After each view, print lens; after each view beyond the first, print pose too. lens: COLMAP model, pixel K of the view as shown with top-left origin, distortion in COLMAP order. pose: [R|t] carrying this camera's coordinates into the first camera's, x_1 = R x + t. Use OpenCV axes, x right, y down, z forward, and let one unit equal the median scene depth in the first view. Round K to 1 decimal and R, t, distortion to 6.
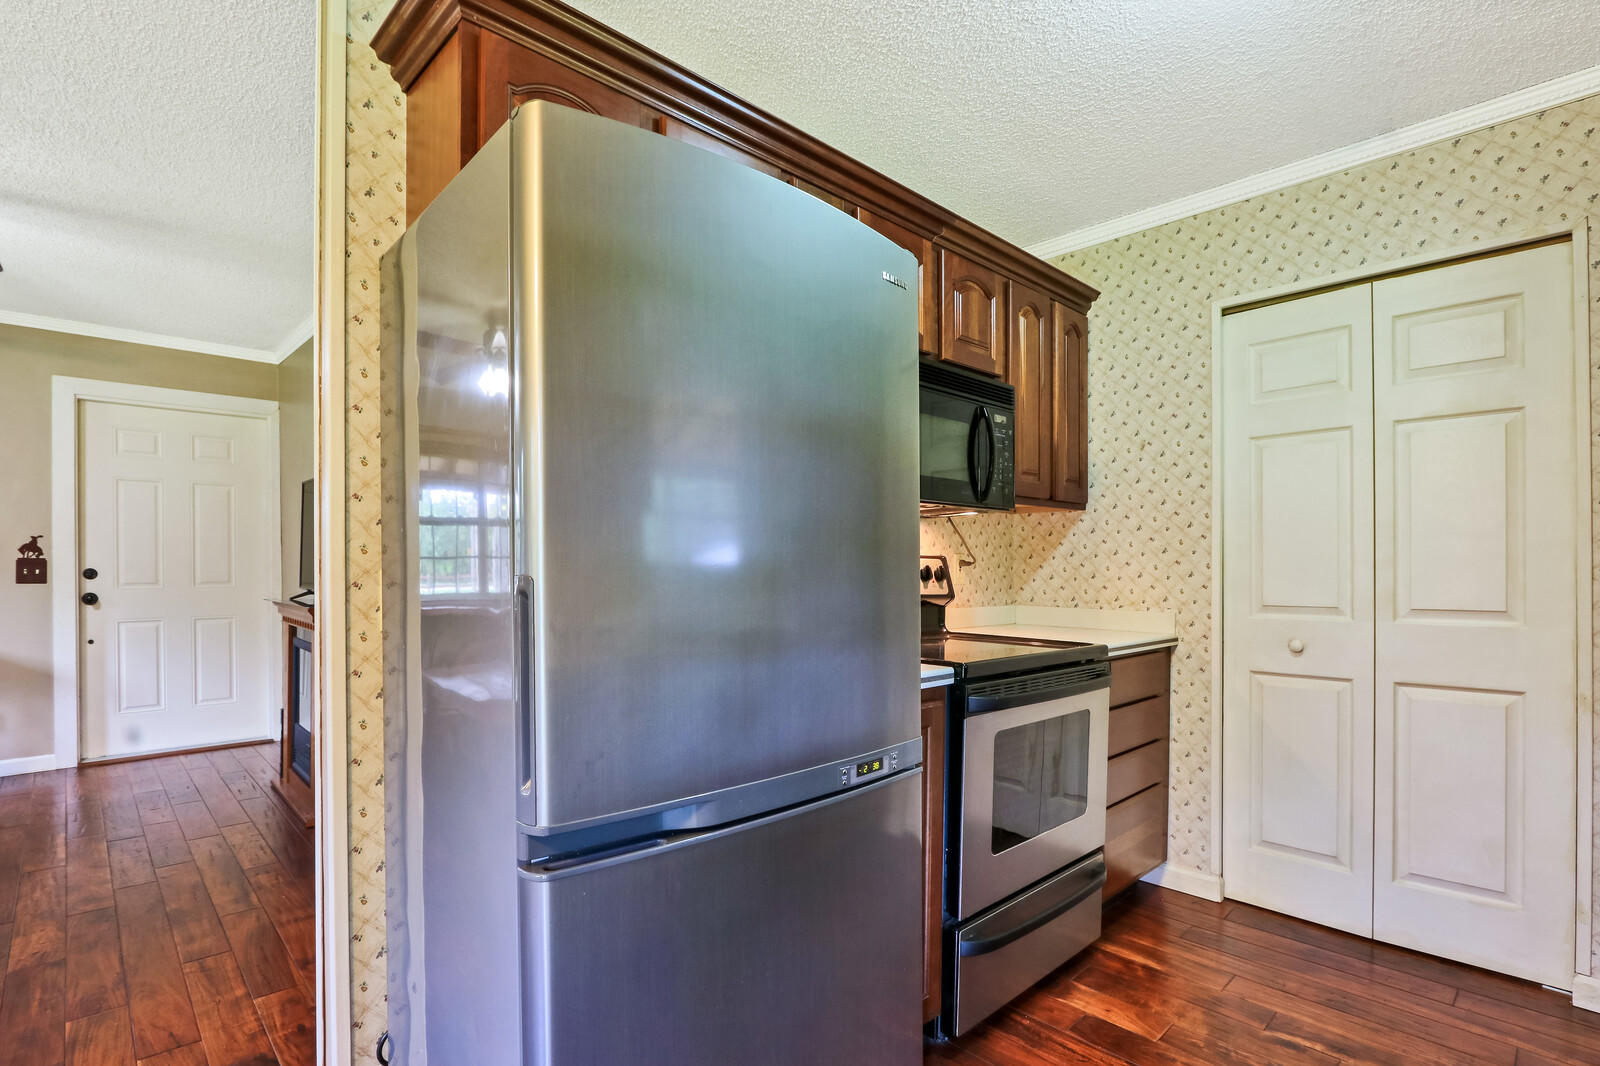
lens RADIAL K [[776.1, 0, 772.8], [0, 776.1, 563.9], [0, 0, 1]] dist [-0.005537, 0.000455]
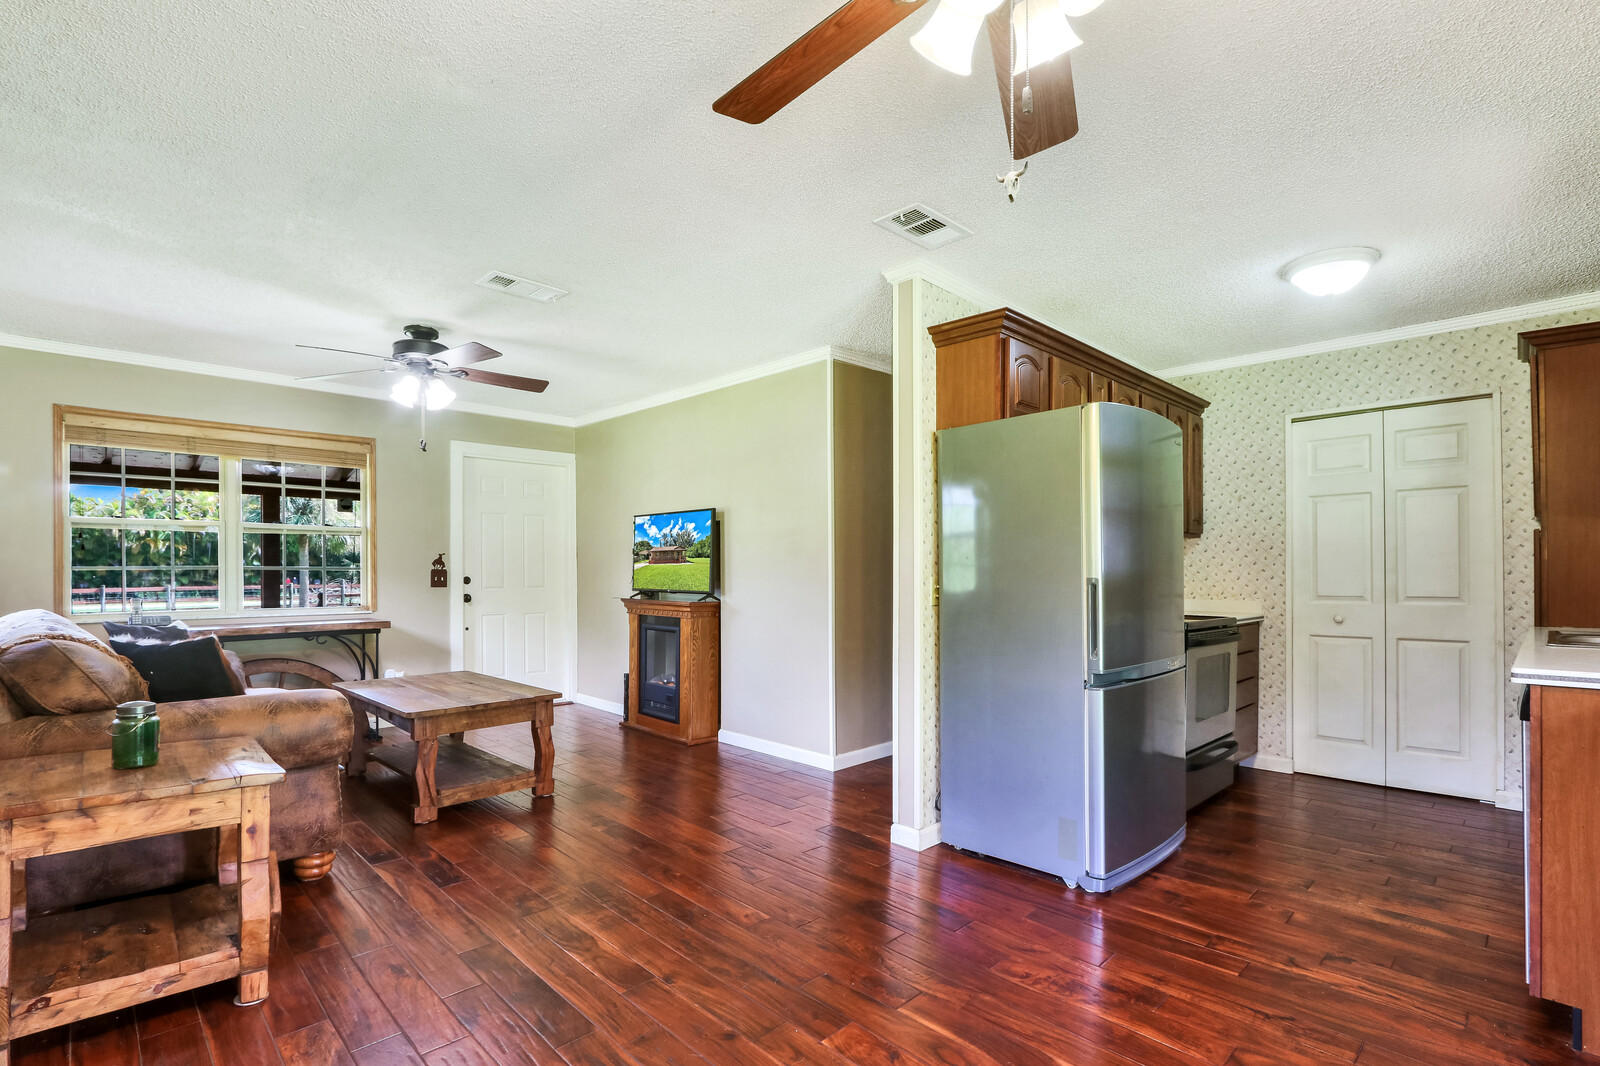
lens RADIAL K [[748.0, 0, 789.0], [0, 748.0, 567.9], [0, 0, 1]] dist [0.001541, 0.000225]
pose [[0.999761, -0.003279, 0.021592, -0.524446], [0.003341, 0.999990, -0.002854, -0.006207], [-0.021582, 0.002926, 0.999763, -0.574707]]
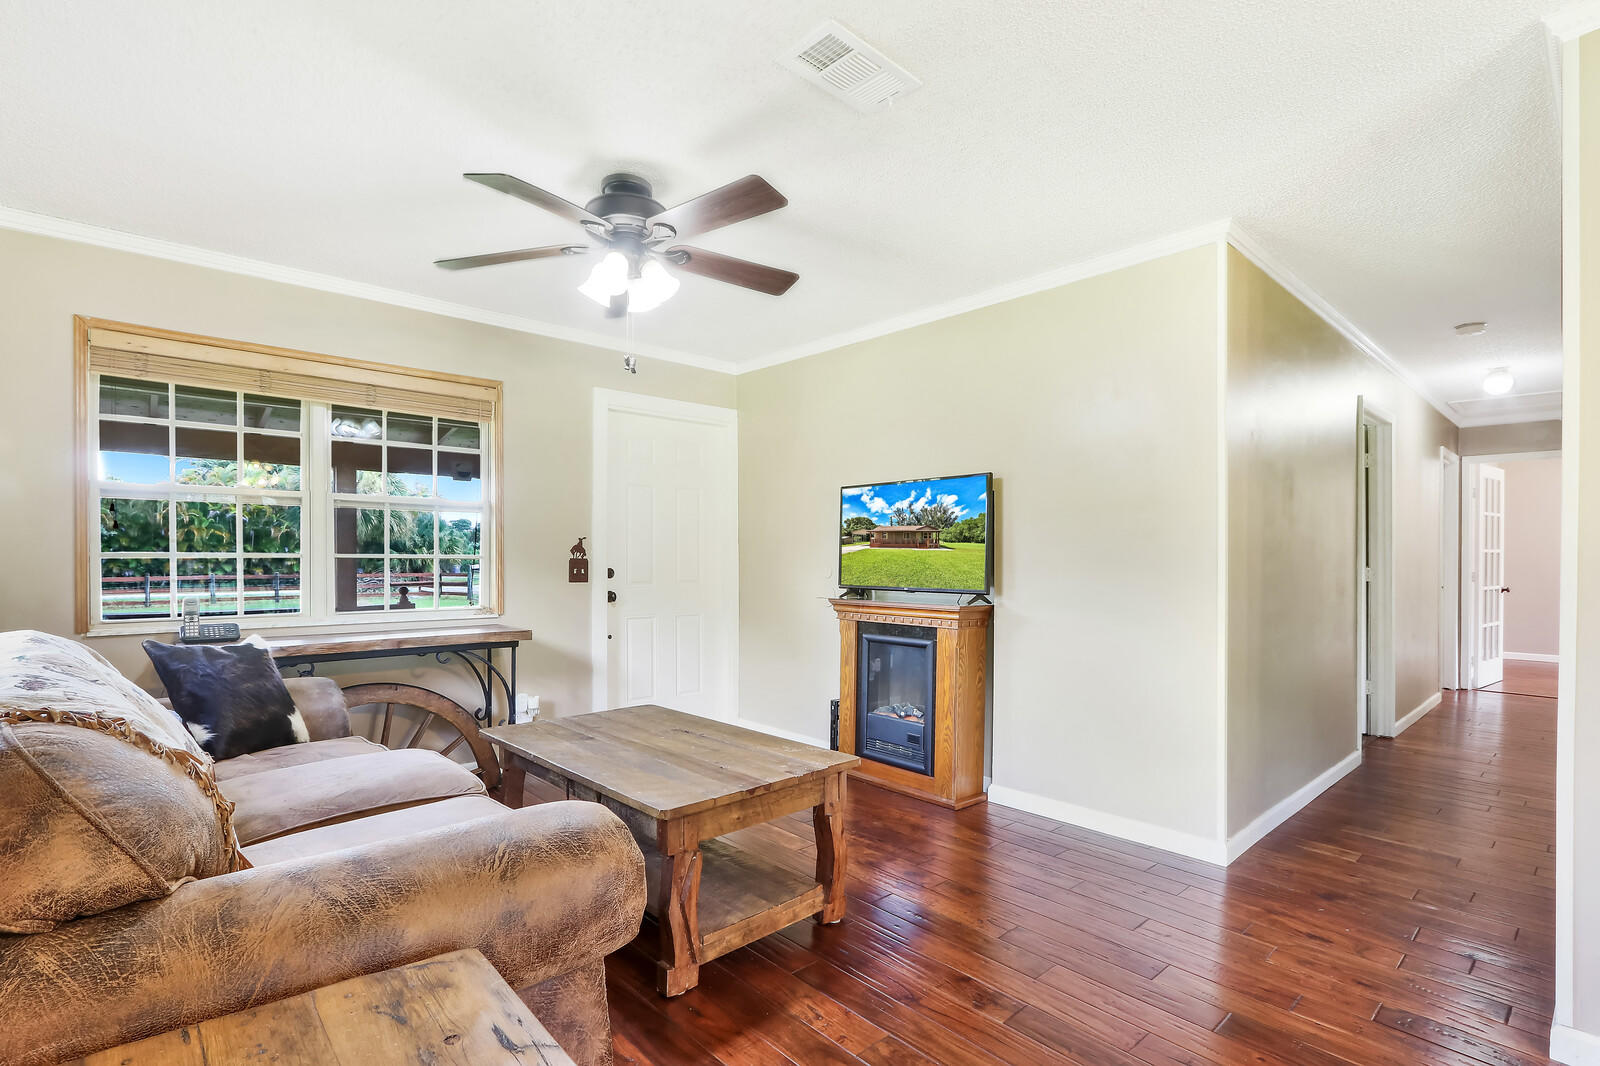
lens RADIAL K [[760.4, 0, 807.5], [0, 760.4, 562.7], [0, 0, 1]] dist [-0.003263, -0.000963]
pose [[0.999993, -0.000106, -0.003621, -0.963418], [0.000117, 0.999995, 0.003128, -0.007531], [0.003621, -0.003129, 0.999989, -0.068197]]
